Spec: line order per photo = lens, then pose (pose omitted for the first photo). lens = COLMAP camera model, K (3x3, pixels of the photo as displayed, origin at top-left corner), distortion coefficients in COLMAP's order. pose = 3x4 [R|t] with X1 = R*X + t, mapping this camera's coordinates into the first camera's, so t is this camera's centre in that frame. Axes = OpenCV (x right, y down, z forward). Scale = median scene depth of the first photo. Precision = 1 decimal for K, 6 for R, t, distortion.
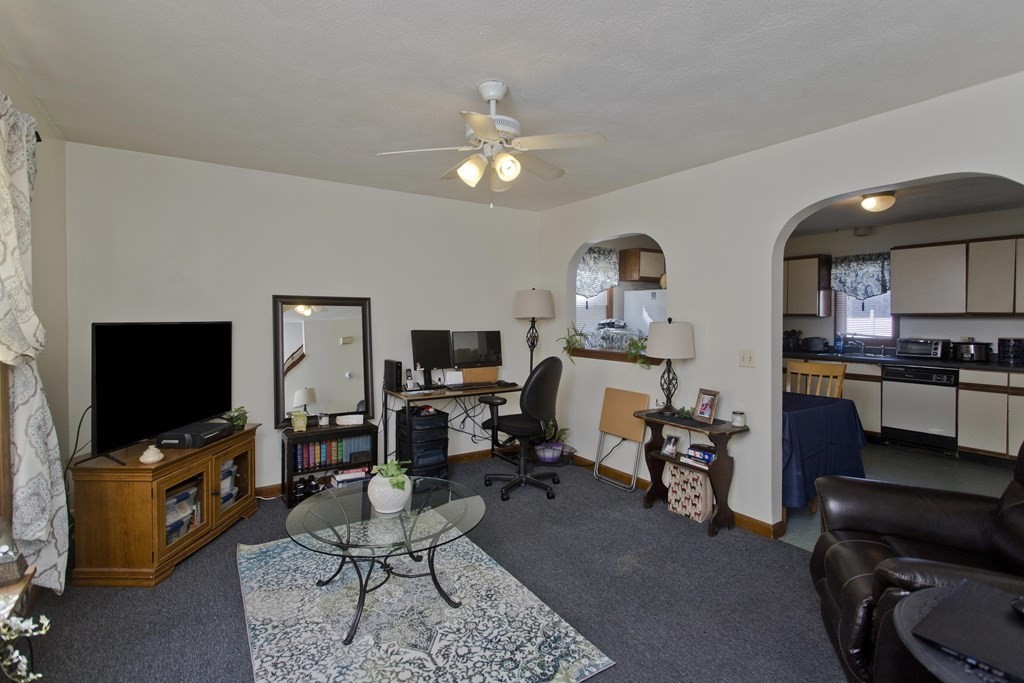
lens RADIAL K [[480.5, 0, 522.5], [0, 480.5, 334.7], [0, 0, 1]] dist [0.001562, 0.000057]
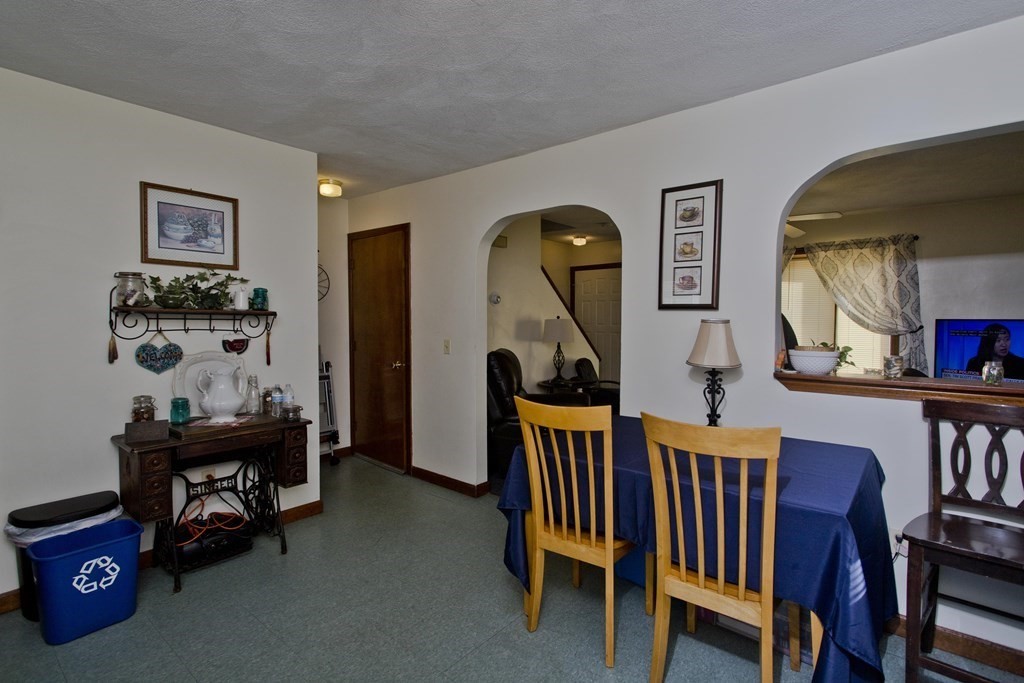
lens RADIAL K [[496.9, 0, 497.7], [0, 496.9, 336.1], [0, 0, 1]] dist [-0.014977, 0.000030]
pose [[-0.969254, 0.005258, -0.246008, 0.912130], [-0.009234, 0.998290, 0.057717, -0.037787], [0.245891, 0.058214, -0.967548, 1.688660]]
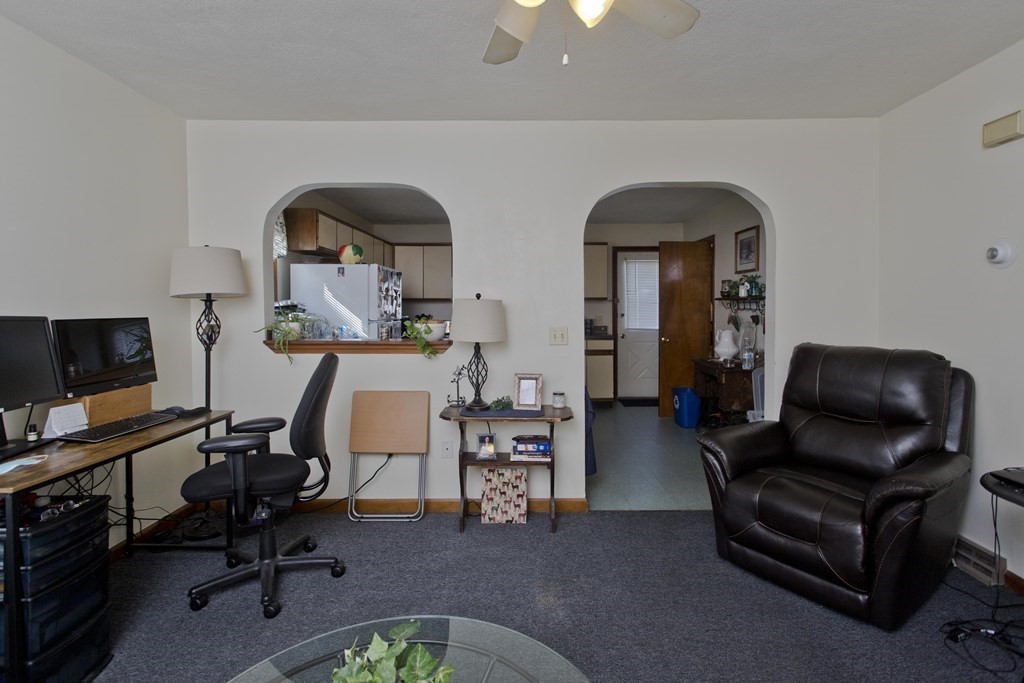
lens RADIAL K [[483.3, 0, 524.0], [0, 483.3, 326.5], [0, 0, 1]] dist [0.001699, 0.000788]
pose [[0.571797, -0.034570, 0.819666, -0.340337], [0.033049, 0.999271, 0.019090, 0.008078], [-0.819729, 0.016173, 0.572523, 0.461746]]
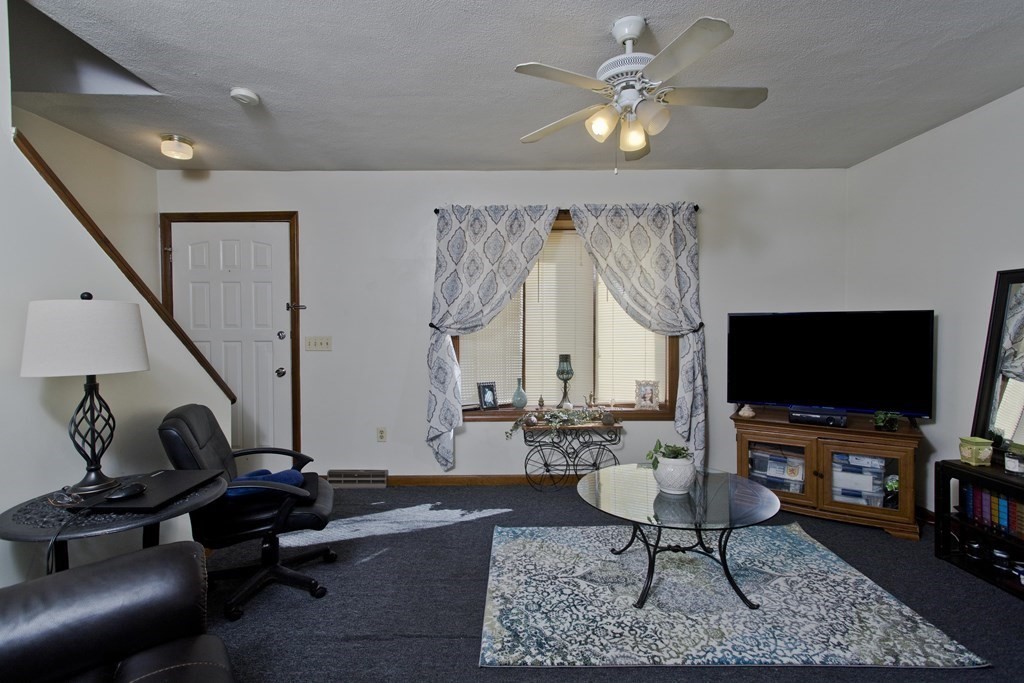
lens RADIAL K [[492.6, 0, 513.1], [0, 492.6, 336.9], [0, 0, 1]] dist [0.004653, 0.000782]
pose [[-0.557810, 0.018982, -0.829751, 0.521013], [-0.019249, 0.999174, 0.035799, 0.003642], [0.829745, 0.035941, -0.556984, 0.866458]]
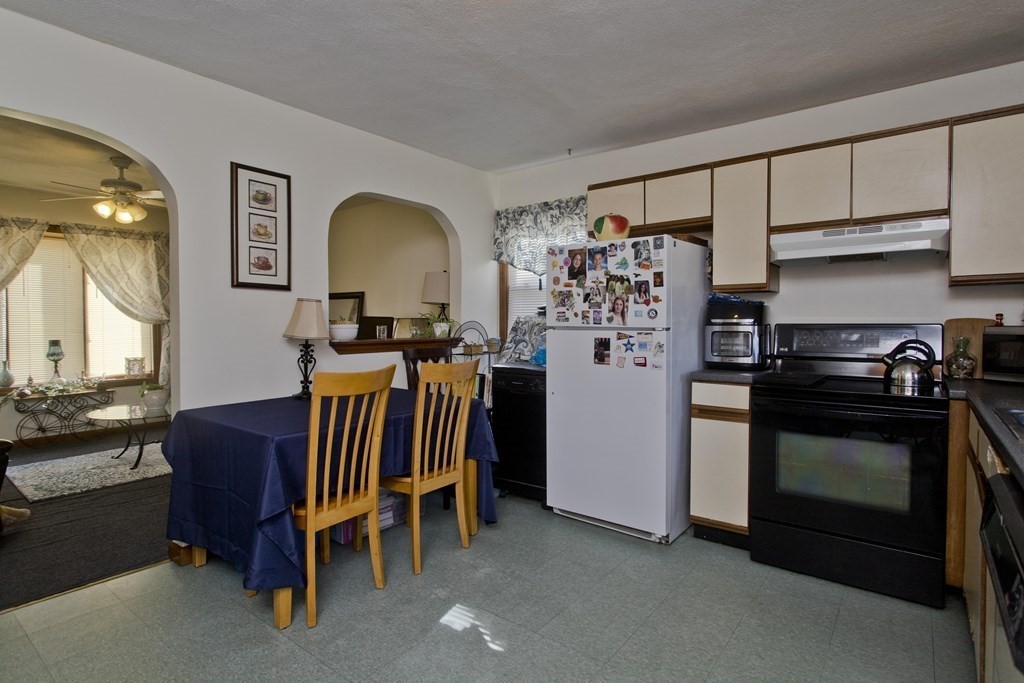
lens RADIAL K [[527.9, 0, 514.5], [0, 527.9, 339.6], [0, 0, 1]] dist [0.000160, -0.000037]
pose [[0.298499, 0.029106, -0.953966, 1.376845], [-0.025725, 0.999417, 0.022443, 0.015235], [0.954063, 0.017841, 0.299074, 1.144102]]
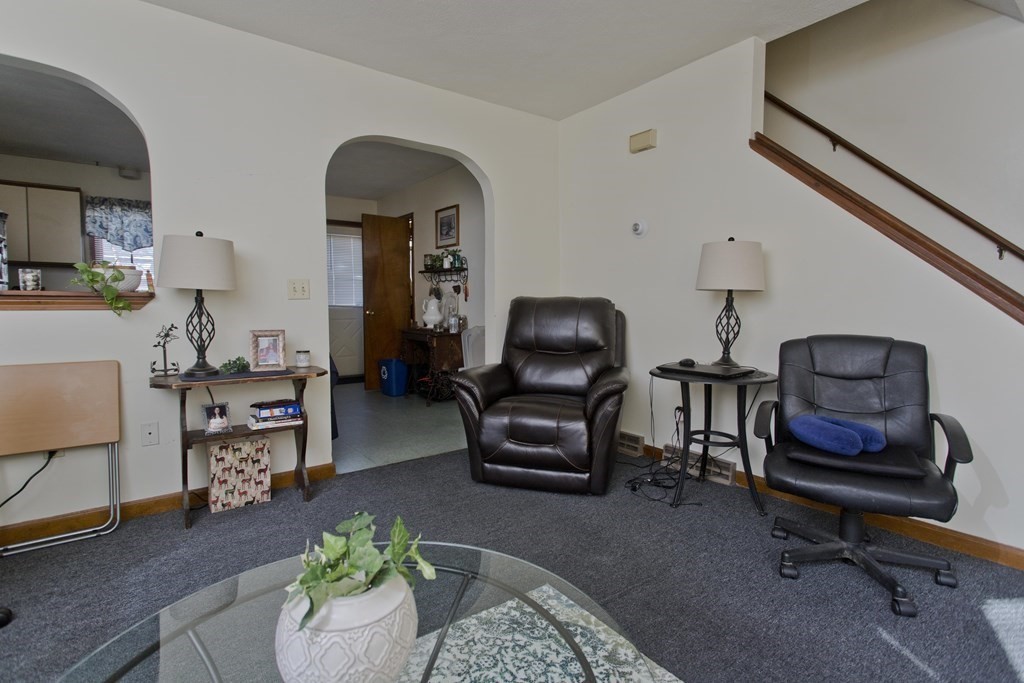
lens RADIAL K [[488.2, 0, 497.3], [0, 488.2, 330.1], [0, 0, 1]] dist [0.002106, 0.000252]
pose [[-0.014506, -0.060763, 0.998047, -0.394120], [0.033448, 0.997564, 0.061220, 0.074757], [-0.999335, 0.034270, -0.012438, 0.603885]]
